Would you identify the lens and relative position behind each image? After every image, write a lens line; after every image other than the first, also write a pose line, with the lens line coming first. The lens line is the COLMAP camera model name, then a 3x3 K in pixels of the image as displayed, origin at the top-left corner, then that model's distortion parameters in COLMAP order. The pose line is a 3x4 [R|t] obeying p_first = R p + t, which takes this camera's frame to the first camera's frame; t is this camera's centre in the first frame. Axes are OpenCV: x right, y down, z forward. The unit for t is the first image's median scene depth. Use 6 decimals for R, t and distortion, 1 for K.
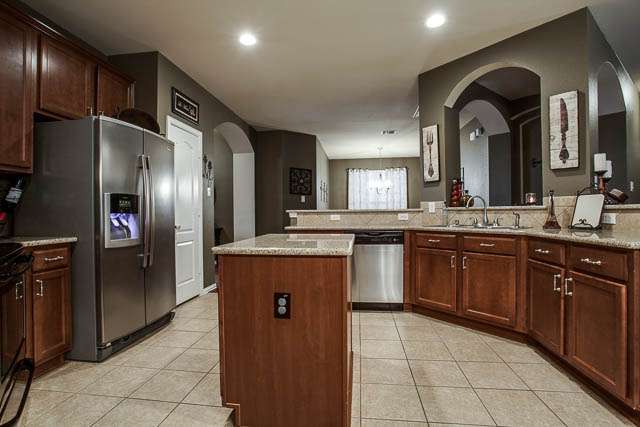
lens RADIAL K [[305.0, 0, 316.1], [0, 305.0, 211.8], [0, 0, 1]] dist [-0.033673, 0.004433]
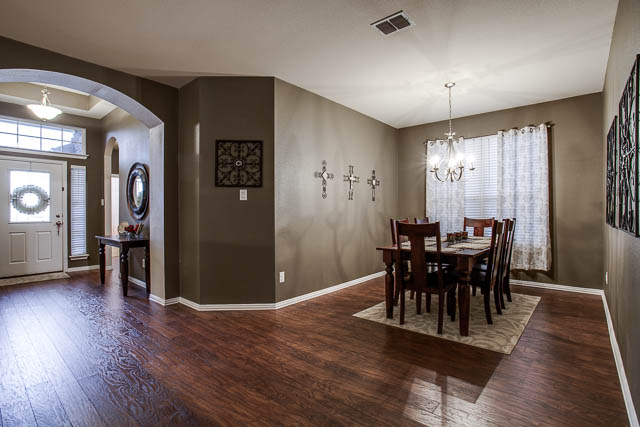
lens RADIAL K [[314.8, 0, 321.4], [0, 314.8, 214.1], [0, 0, 1]] dist [-0.051988, 0.016505]
pose [[0.837869, 0.013229, -0.545711, 0.692980], [-0.005529, 0.999861, 0.015749, -0.031125], [0.545844, -0.010178, 0.837825, 1.085121]]
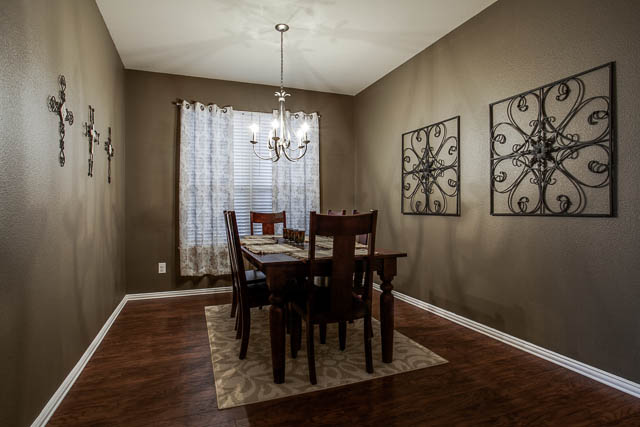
lens RADIAL K [[349.3, 0, 322.7], [0, 349.3, 214.2], [0, 0, 1]] dist [-0.038891, 0.001520]
pose [[0.875169, -0.000411, 0.483818, 0.139160], [-0.004189, 0.999956, 0.008427, -0.001101], [-0.483800, -0.009402, 0.875128, 1.420105]]
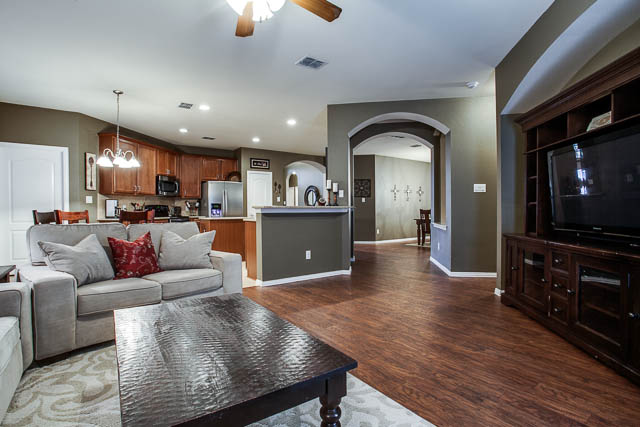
lens RADIAL K [[314.8, 0, 321.5], [0, 314.8, 212.0], [0, 0, 1]] dist [-0.051988, 0.016505]
pose [[0.688100, 0.009609, -0.725552, 1.630758], [-0.000974, 0.999924, 0.012319, -0.006177], [0.725615, -0.007770, 0.688057, -0.313383]]
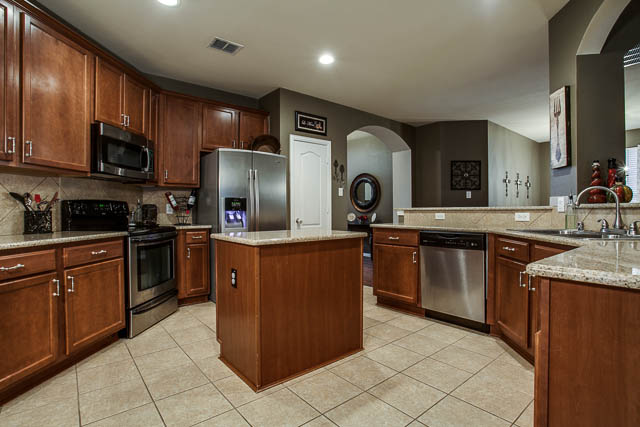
lens RADIAL K [[314.8, 0, 318.5], [0, 314.8, 213.3], [0, 0, 1]] dist [-0.051988, 0.016505]
pose [[0.732365, 0.010860, -0.680826, 0.452418], [-0.001009, 0.999889, 0.014864, -0.003552], [0.680912, -0.010199, 0.732294, 0.089150]]
